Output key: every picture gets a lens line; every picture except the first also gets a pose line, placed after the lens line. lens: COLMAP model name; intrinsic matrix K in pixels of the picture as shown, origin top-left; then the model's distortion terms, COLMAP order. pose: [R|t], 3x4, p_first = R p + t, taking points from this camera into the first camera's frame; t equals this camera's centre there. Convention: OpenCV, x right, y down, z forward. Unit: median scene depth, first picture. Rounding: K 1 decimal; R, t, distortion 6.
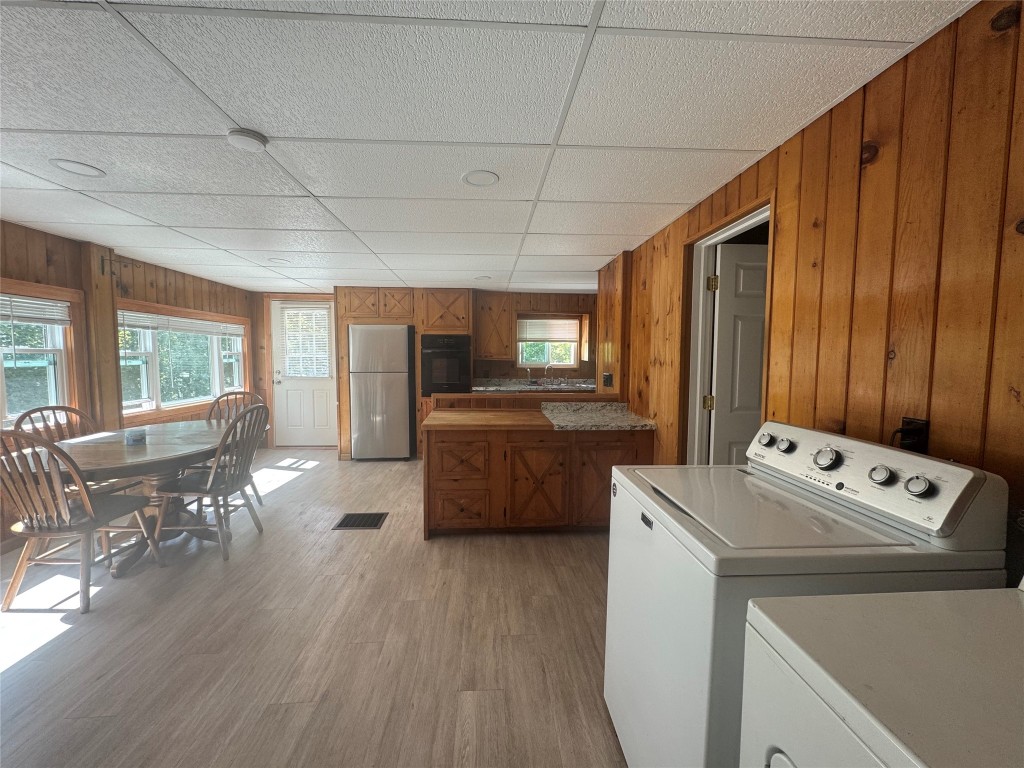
lens RADIAL K [[411.4, 0, 510.5], [0, 411.4, 384.0], [0, 0, 1]] dist [-0.000220, -0.000103]
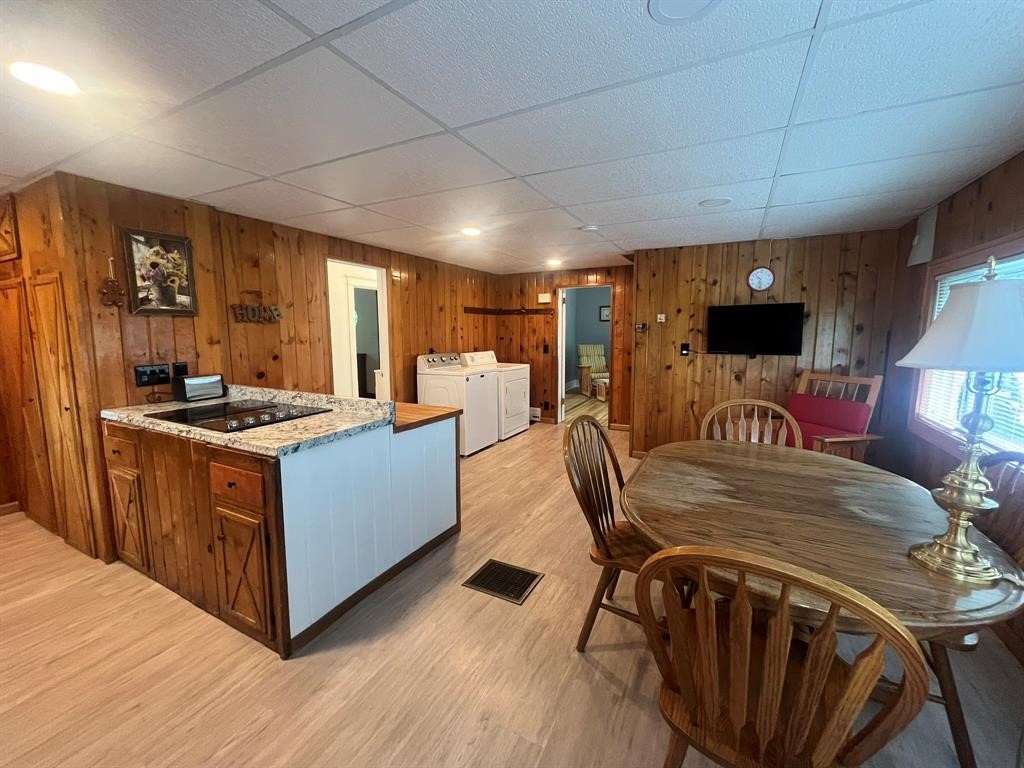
lens RADIAL K [[414.4, 0, 514.4], [0, 414.4, 380.5], [0, 0, 1]] dist [-0.002459, -0.000669]
pose [[-0.858045, -0.064641, 0.509490, -0.797723], [0.031365, 0.983600, 0.177617, -0.133631], [-0.512615, 0.168384, -0.841946, 1.709517]]
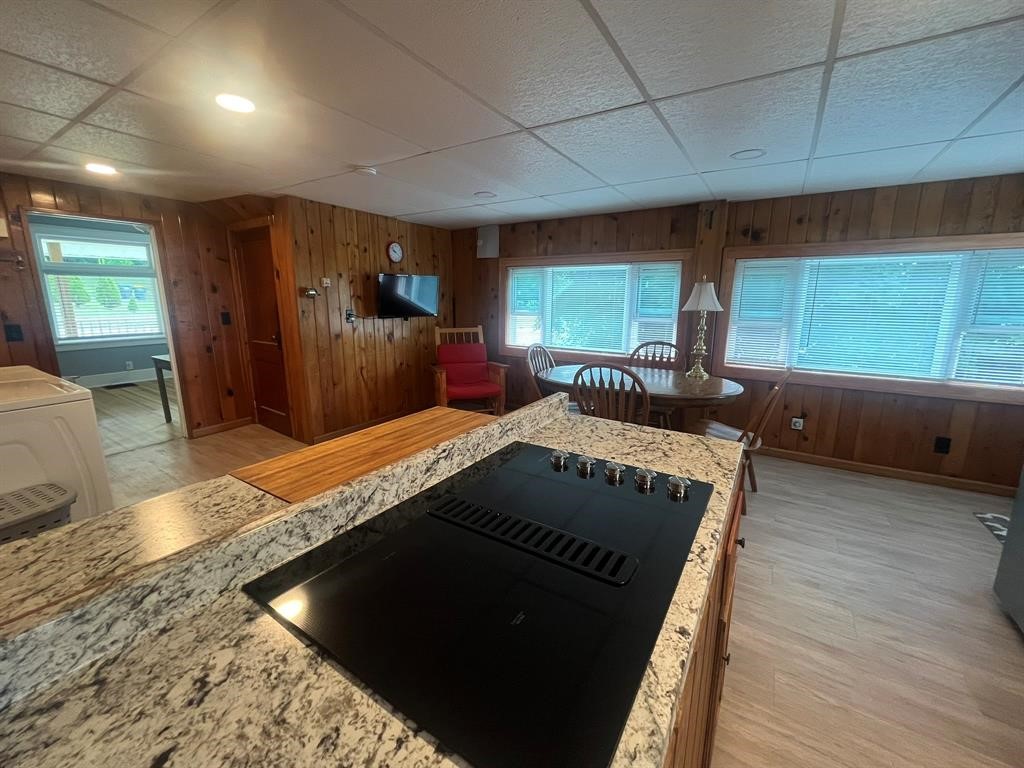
lens RADIAL K [[414.4, 0, 514.7], [0, 414.4, 380.2], [0, 0, 1]] dist [-0.002459, -0.000669]
pose [[-0.585706, 0.152184, -0.796108, 0.286955], [-0.060717, 0.971217, 0.230328, -0.111534], [0.808246, 0.183242, -0.559608, 1.450595]]
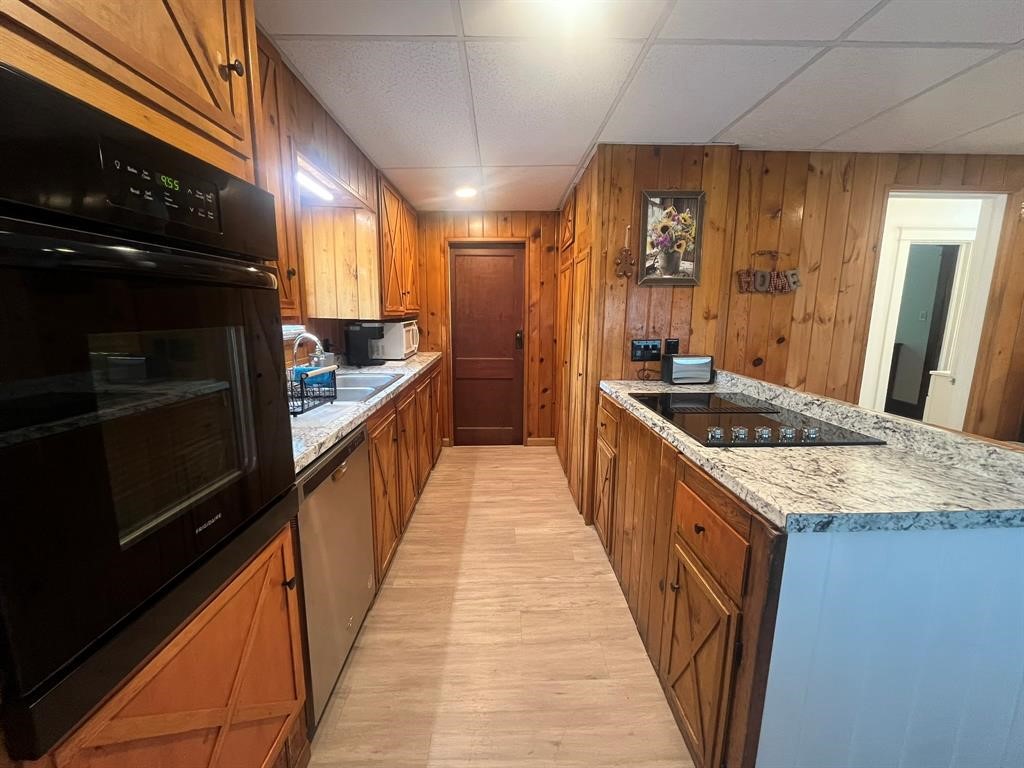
lens RADIAL K [[414.4, 0, 511.7], [0, 414.4, 380.5], [0, 0, 1]] dist [-0.002459, -0.000669]
pose [[0.037622, -0.167216, 0.985202, -0.514846], [0.059506, 0.984526, 0.164829, -0.105144], [-0.997519, 0.052424, 0.046990, 1.589718]]
